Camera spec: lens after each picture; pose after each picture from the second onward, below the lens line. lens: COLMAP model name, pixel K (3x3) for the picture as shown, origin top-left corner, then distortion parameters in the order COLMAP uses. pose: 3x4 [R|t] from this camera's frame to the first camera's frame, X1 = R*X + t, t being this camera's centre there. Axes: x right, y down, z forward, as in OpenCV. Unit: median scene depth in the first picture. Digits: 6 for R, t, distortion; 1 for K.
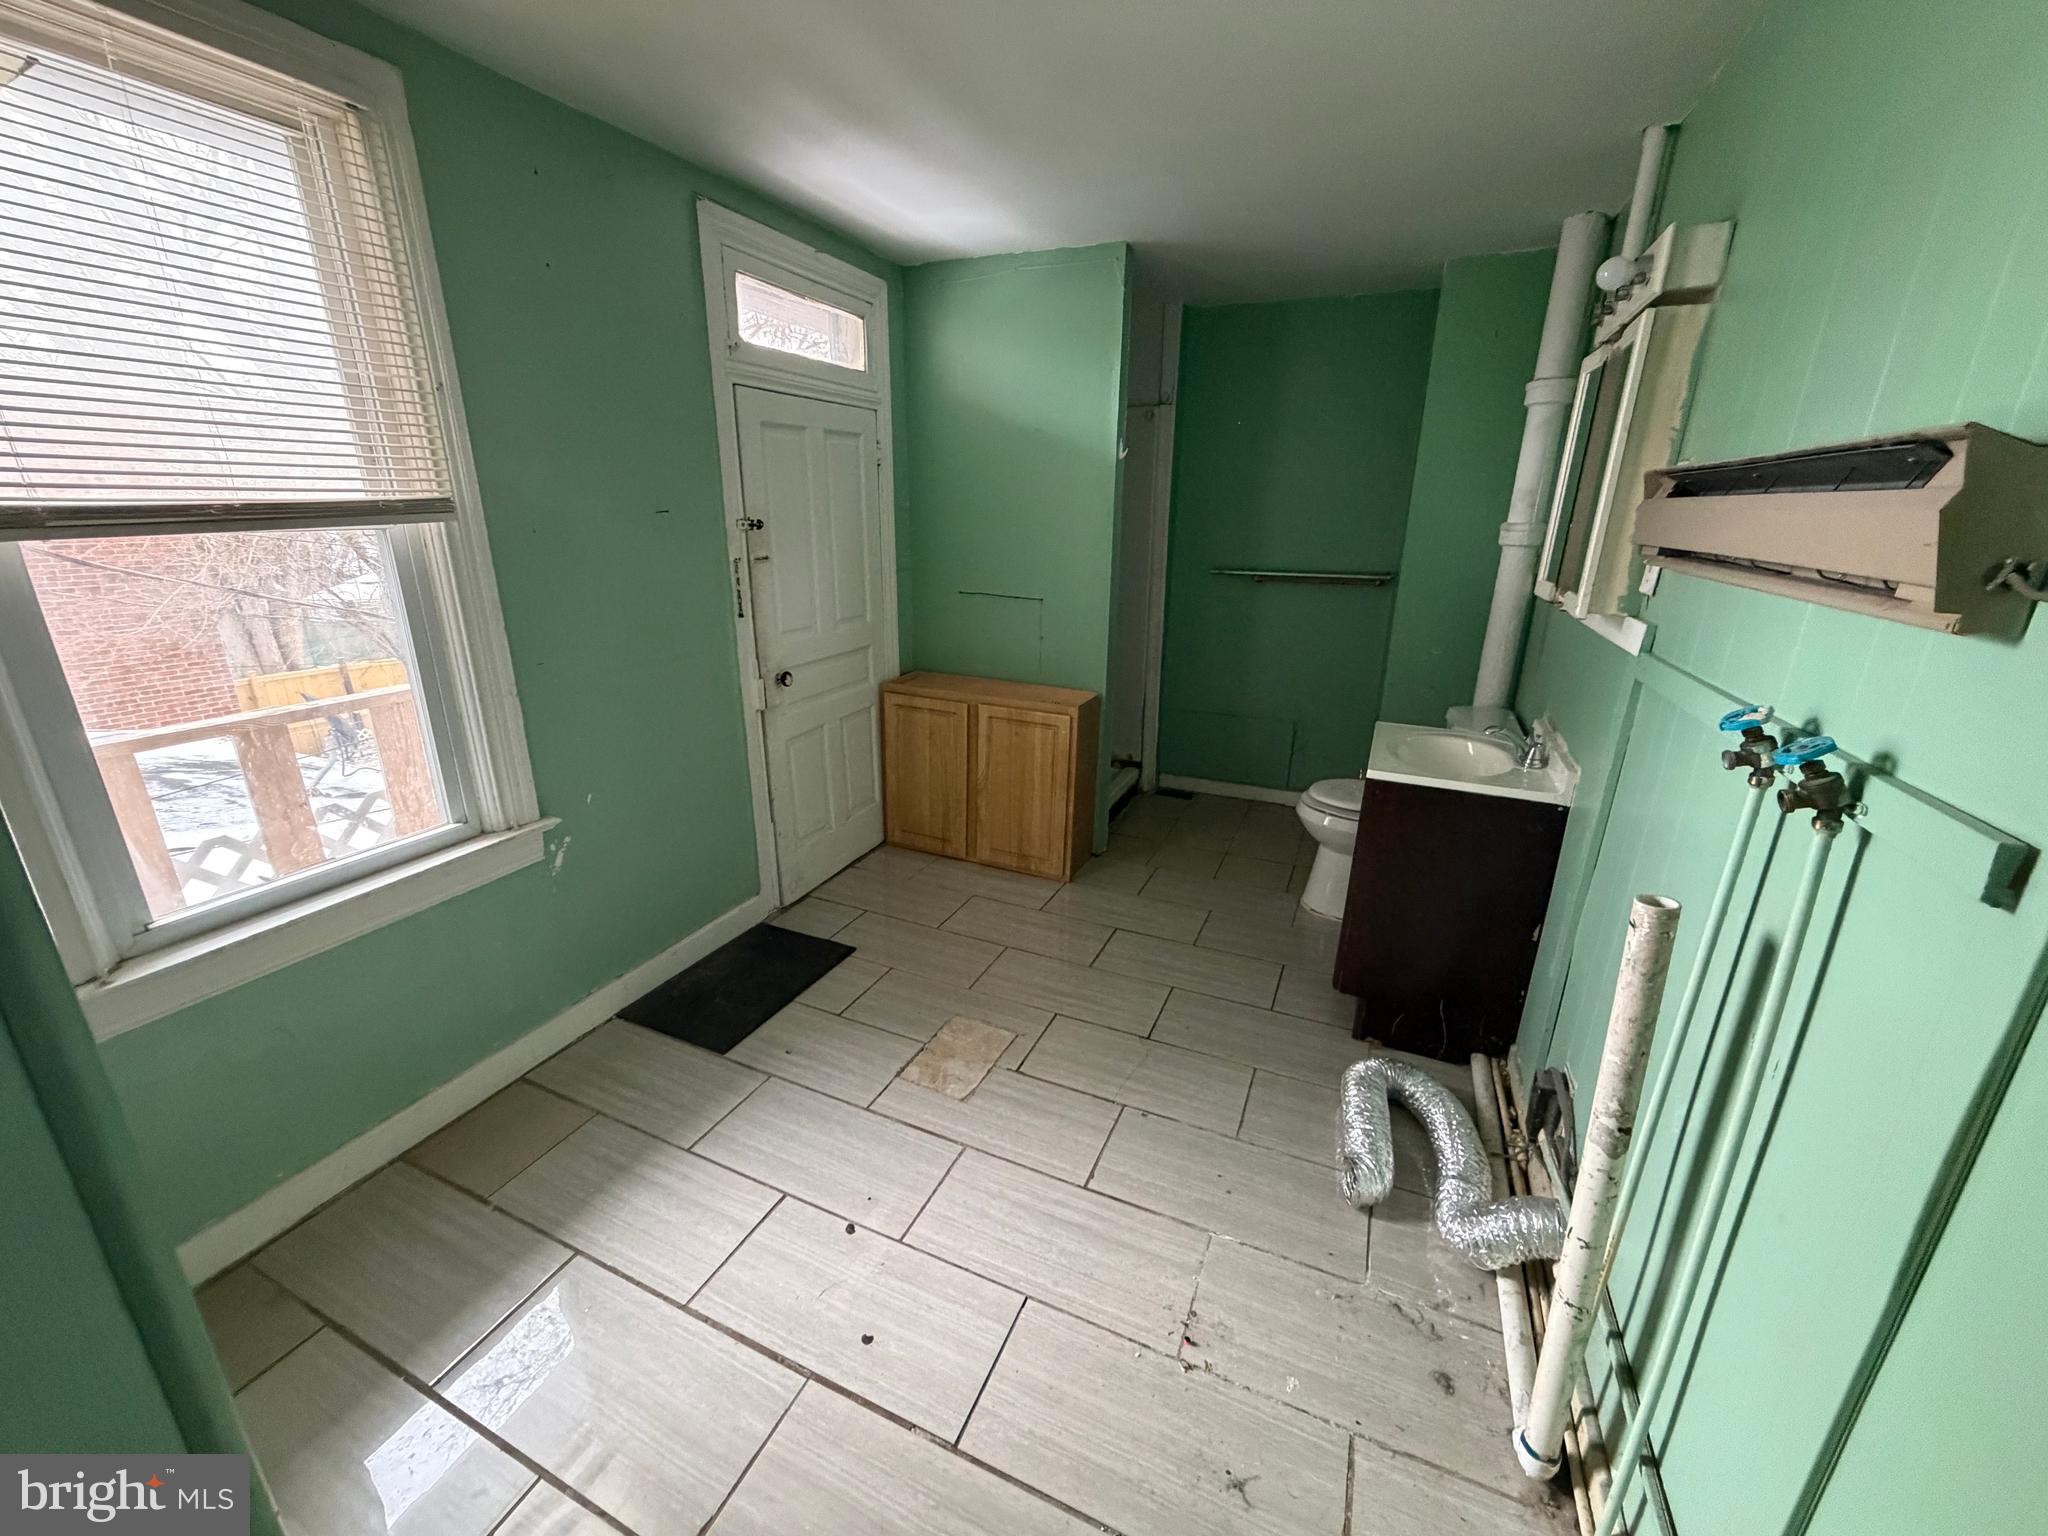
lens RADIAL K [[812.7, 0, 1007.0], [0, 812.7, 768.8], [0, 0, 1]] dist [0.000309, -0.000337]
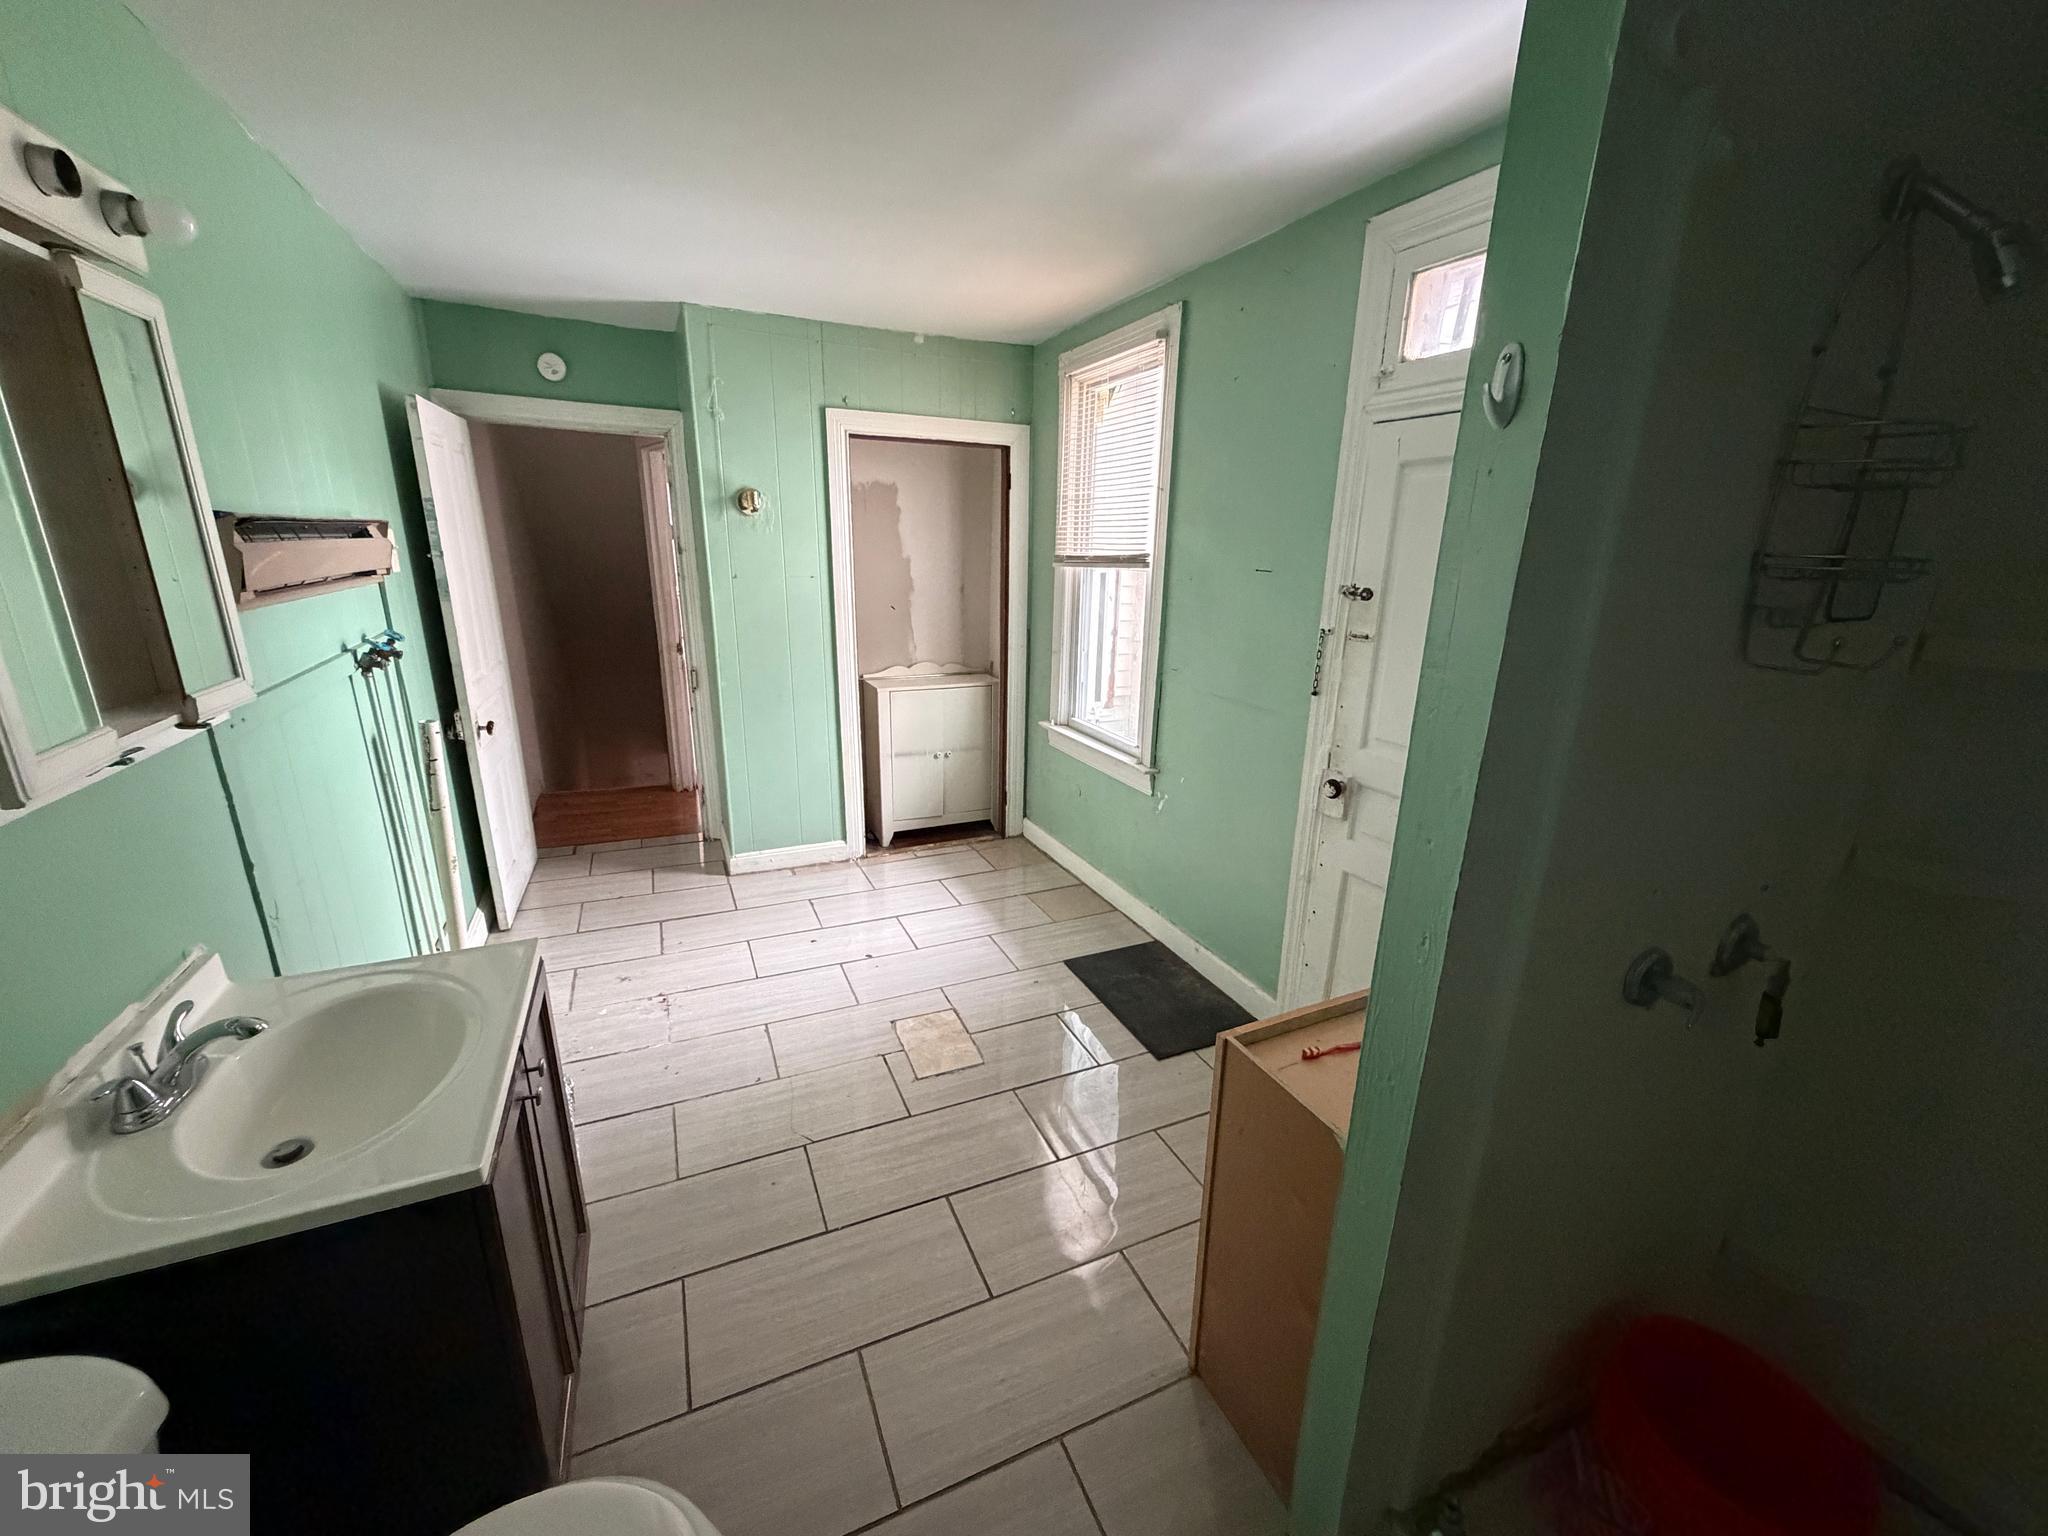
lens RADIAL K [[812.7, 0, 1006.3], [0, 812.7, 766.4], [0, 0, 1]] dist [0.000309, -0.000337]
pose [[-0.660973, 0.194175, -0.724852, 0.630951], [-0.247510, 0.855475, 0.454864, -0.517212], [0.708416, 0.480061, -0.517386, 1.494088]]
